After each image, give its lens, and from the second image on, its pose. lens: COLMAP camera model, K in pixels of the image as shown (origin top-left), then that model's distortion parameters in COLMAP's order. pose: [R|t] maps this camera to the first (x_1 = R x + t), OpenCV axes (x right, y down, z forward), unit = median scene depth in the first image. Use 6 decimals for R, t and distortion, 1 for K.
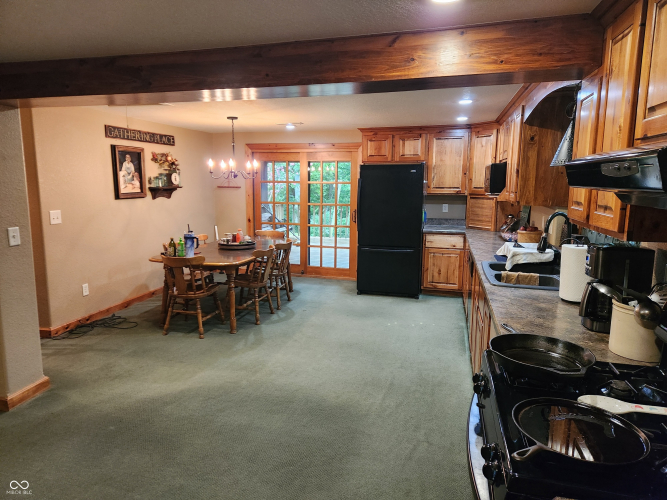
lens RADIAL K [[440.2, 0, 330.2], [0, 440.2, 249.3], [0, 0, 1]] dist [0.042561, -0.007062]
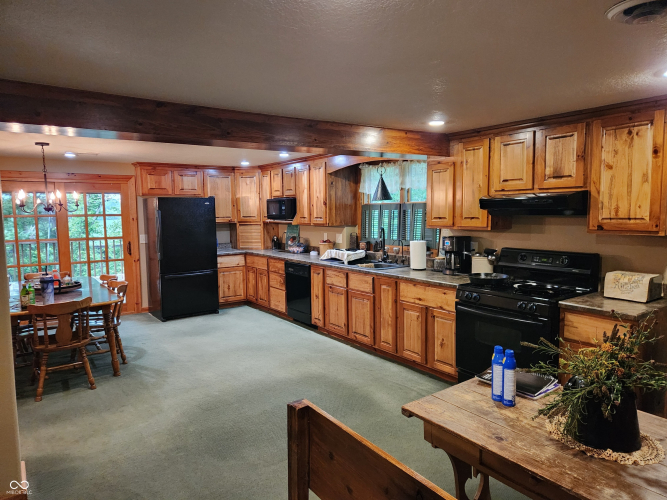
lens RADIAL K [[440.2, 0, 332.2], [0, 440.2, 250.6], [0, 0, 1]] dist [0.042561, -0.007062]
pose [[0.638771, -0.086866, 0.764477, -0.548373], [0.139252, 0.990250, -0.003834, -0.004329], [-0.756690, 0.108904, 0.644639, 0.018041]]
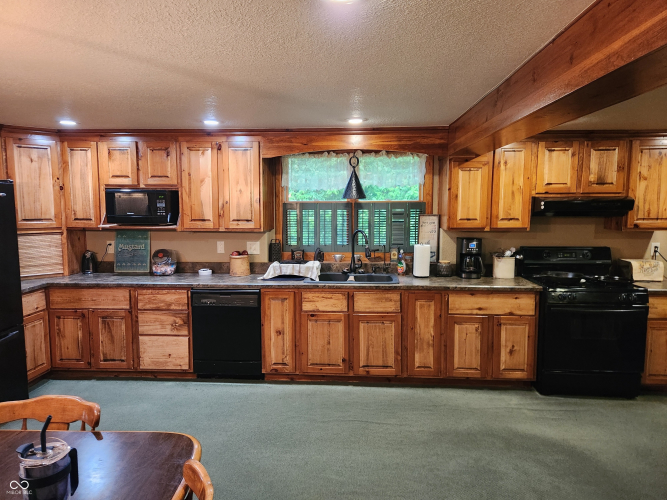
lens RADIAL K [[440.2, 0, 332.4], [0, 440.2, 244.8], [0, 0, 1]] dist [0.042561, -0.007062]
pose [[-0.183871, -0.109686, 0.976811, -0.503723], [0.155742, 0.977951, 0.139130, -0.142017], [-0.970534, 0.177713, -0.162734, 0.759608]]
